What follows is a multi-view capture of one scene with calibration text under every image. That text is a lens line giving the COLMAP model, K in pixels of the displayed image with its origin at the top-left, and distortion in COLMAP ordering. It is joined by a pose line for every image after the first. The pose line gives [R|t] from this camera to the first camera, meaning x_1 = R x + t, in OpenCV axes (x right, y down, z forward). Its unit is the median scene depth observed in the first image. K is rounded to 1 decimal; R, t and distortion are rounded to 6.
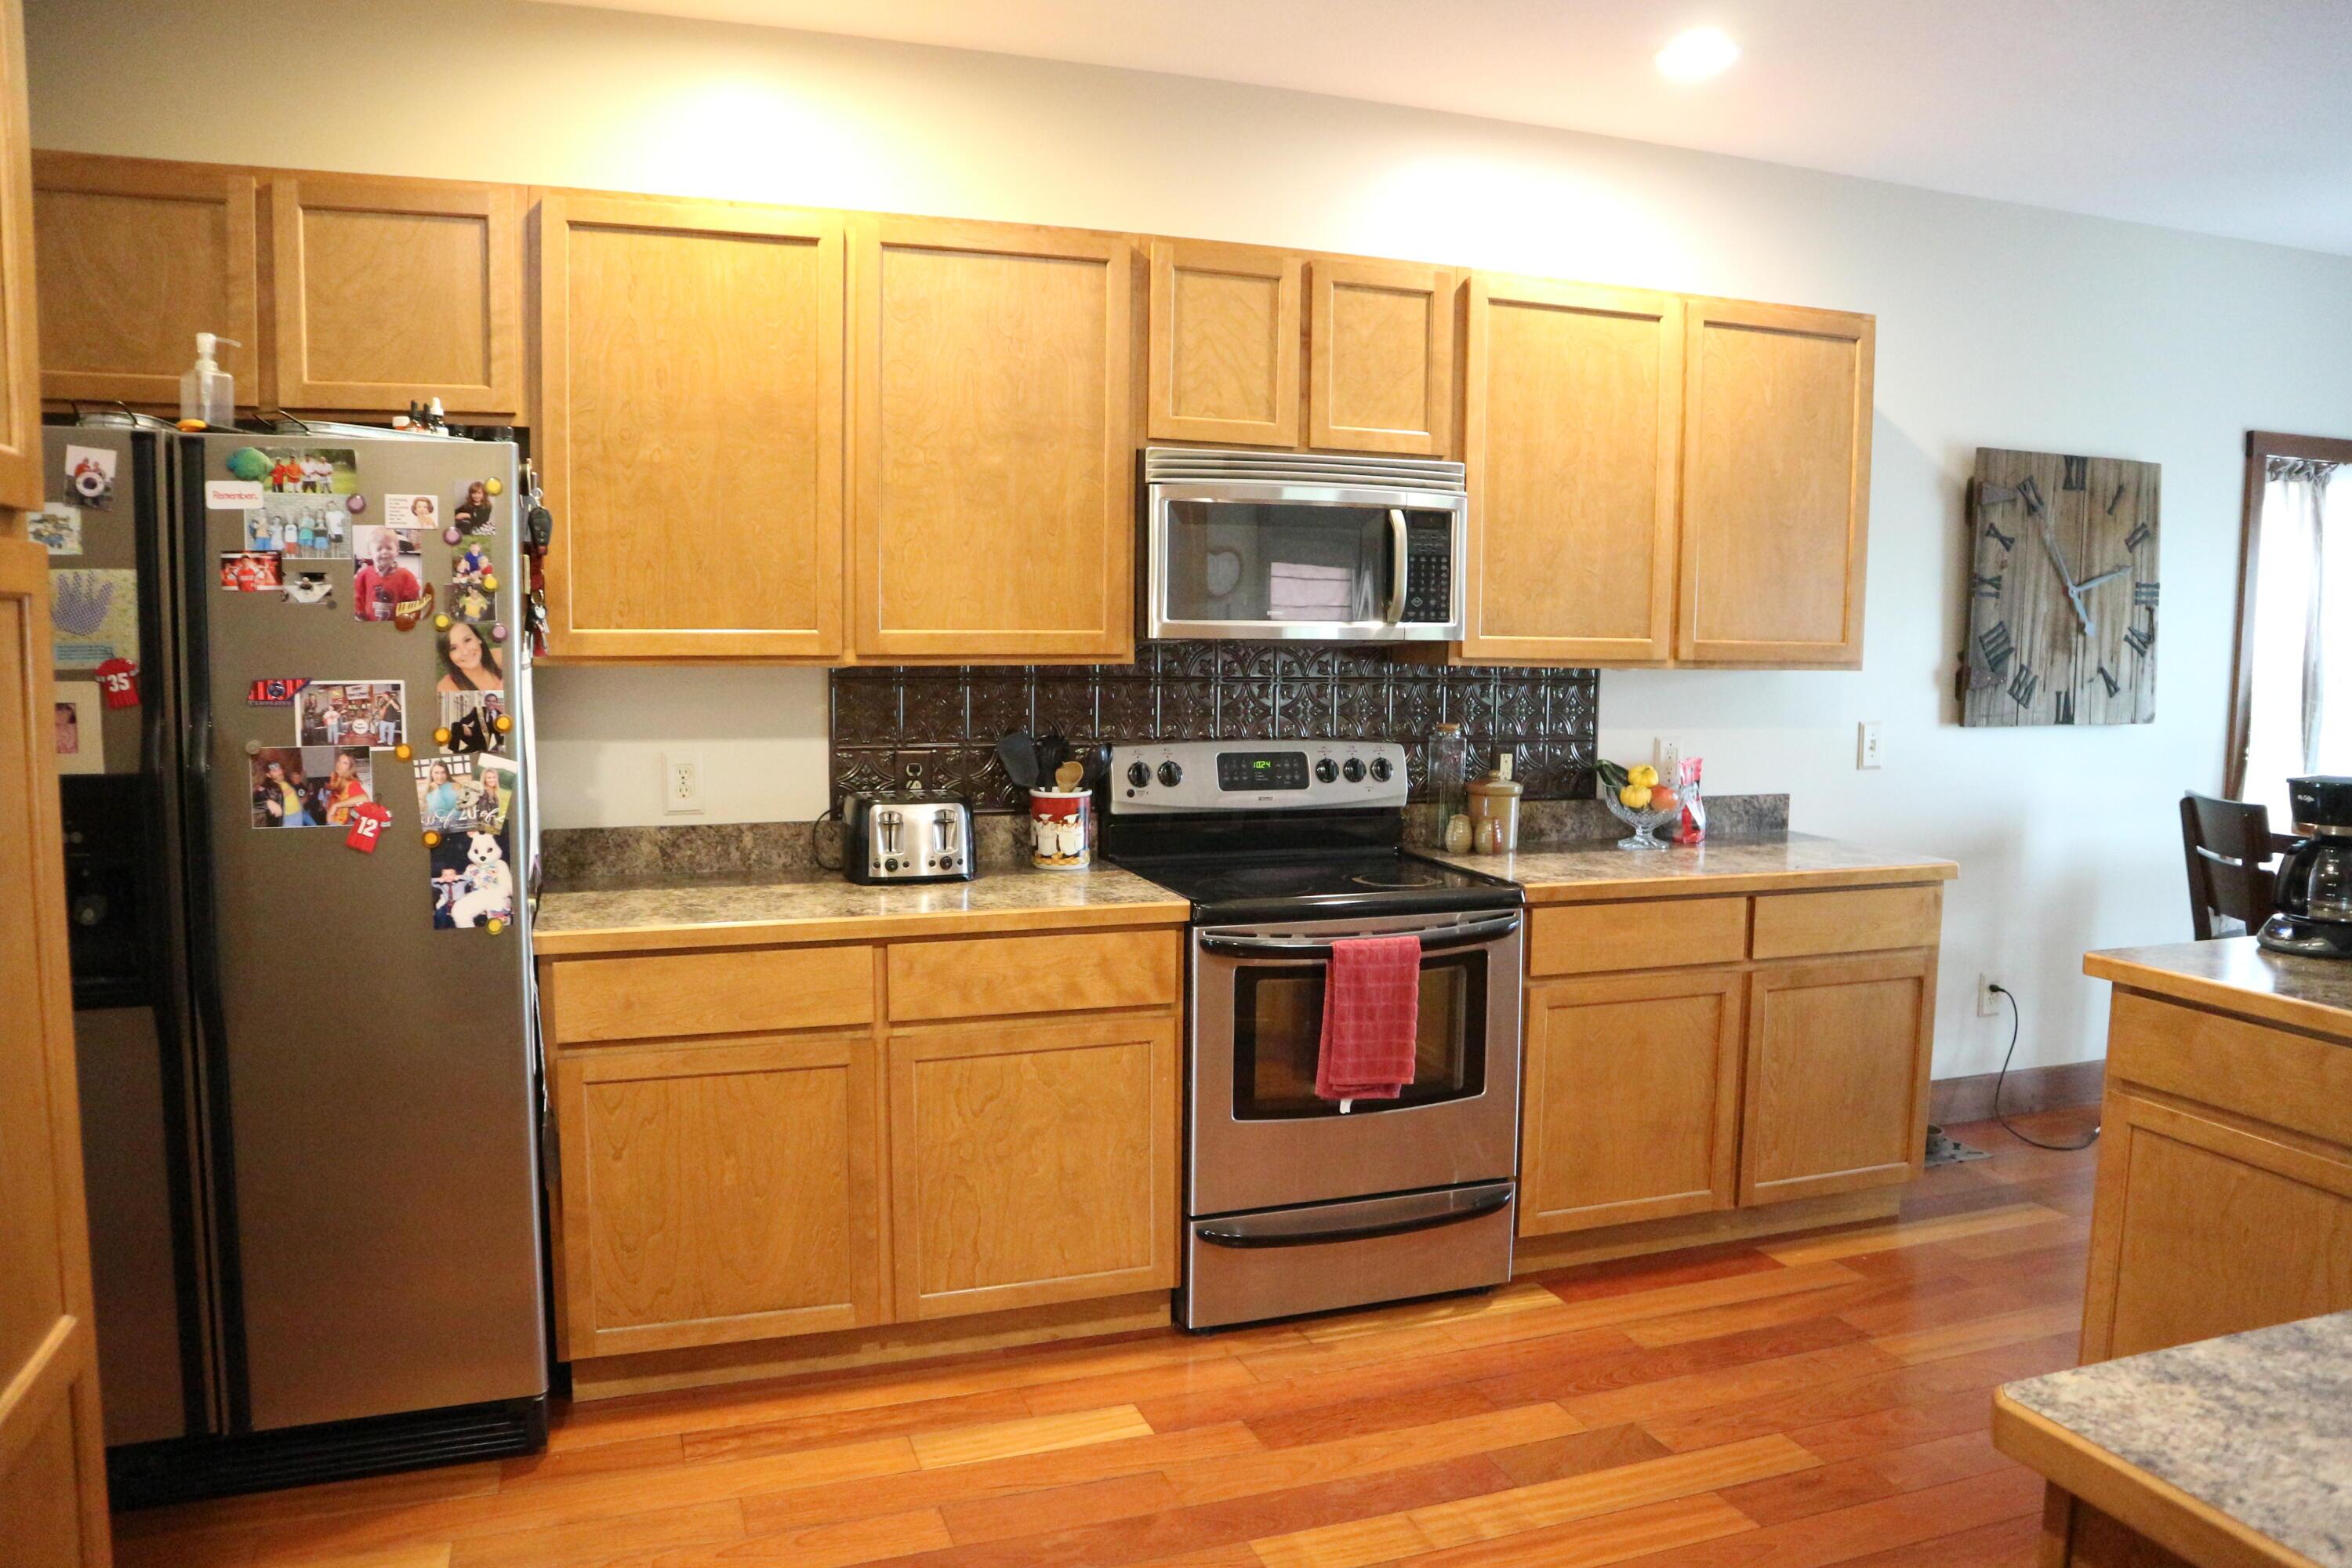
lens RADIAL K [[1630.5, 0, 1176.0], [0, 1630.5, 784.0], [0, 0, 1]] dist [-0.142324, 0.098048]
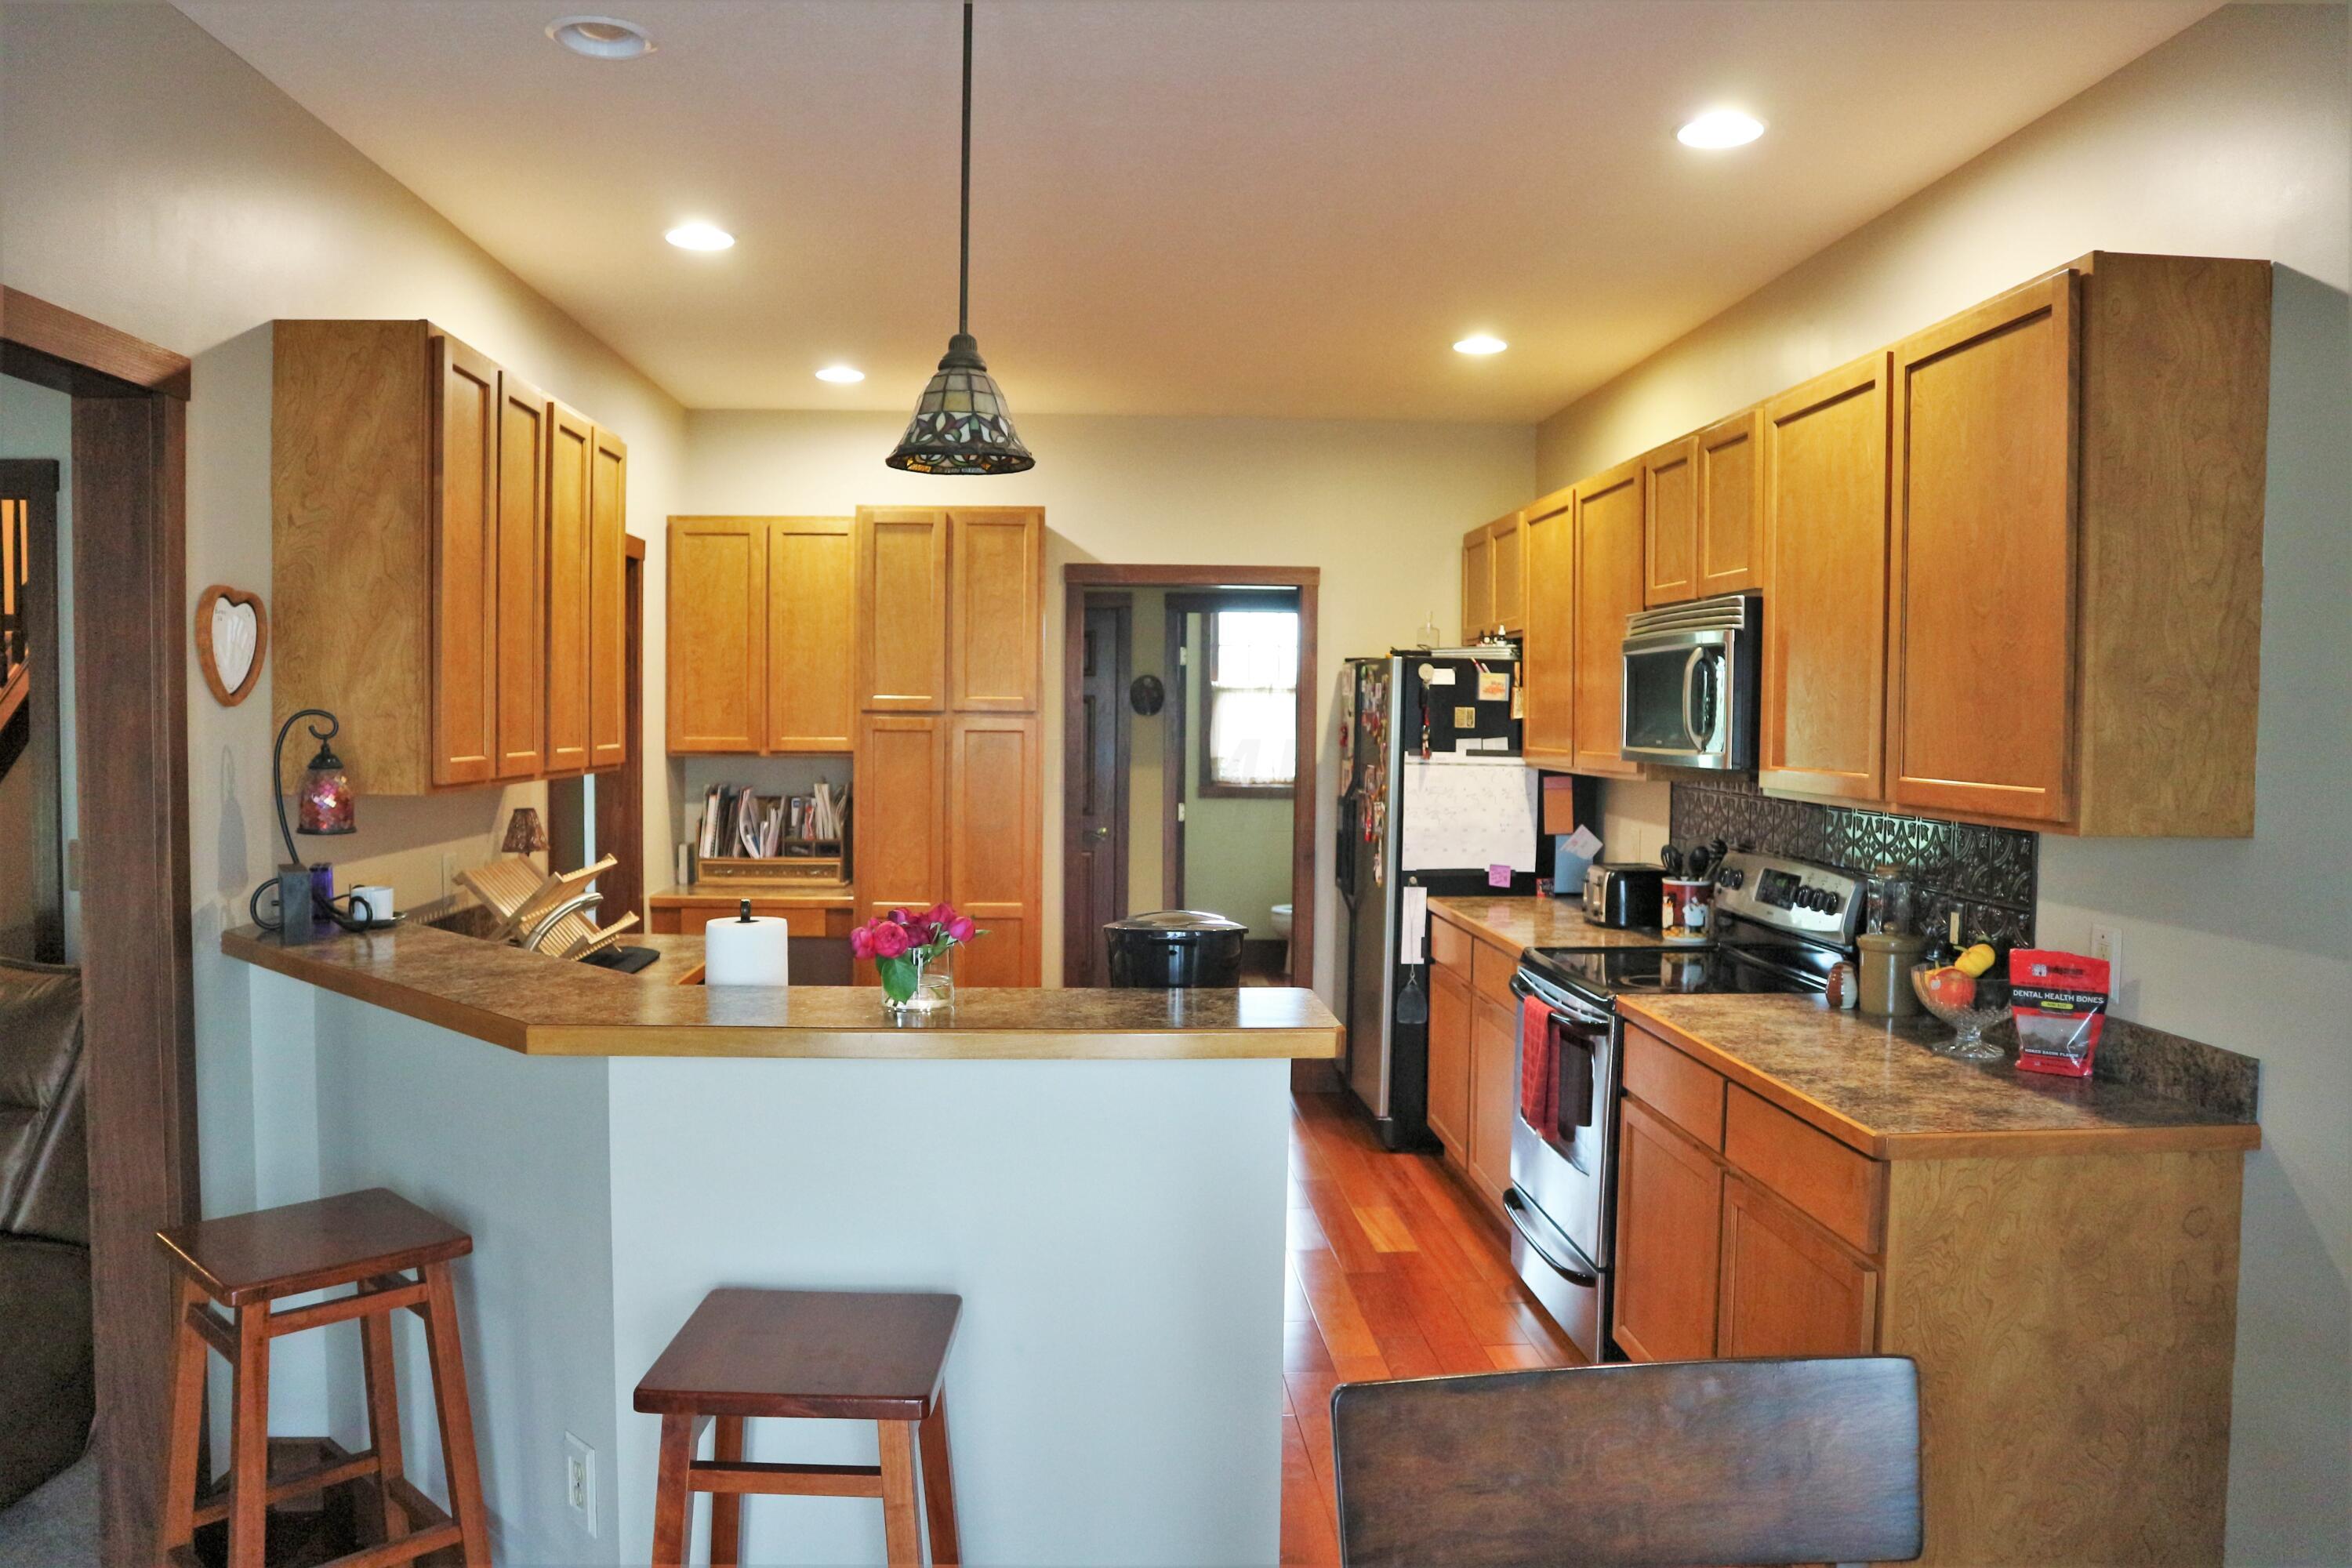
lens RADIAL K [[1630.5, 0, 1176.0], [0, 1630.5, 784.0], [0, 0, 1]] dist [-0.142324, 0.098048]
pose [[-0.276210, 0.028052, -0.960688, 1.145615], [-0.105667, 0.992628, 0.059365, -0.094067], [0.955271, 0.117910, -0.271210, 0.869563]]
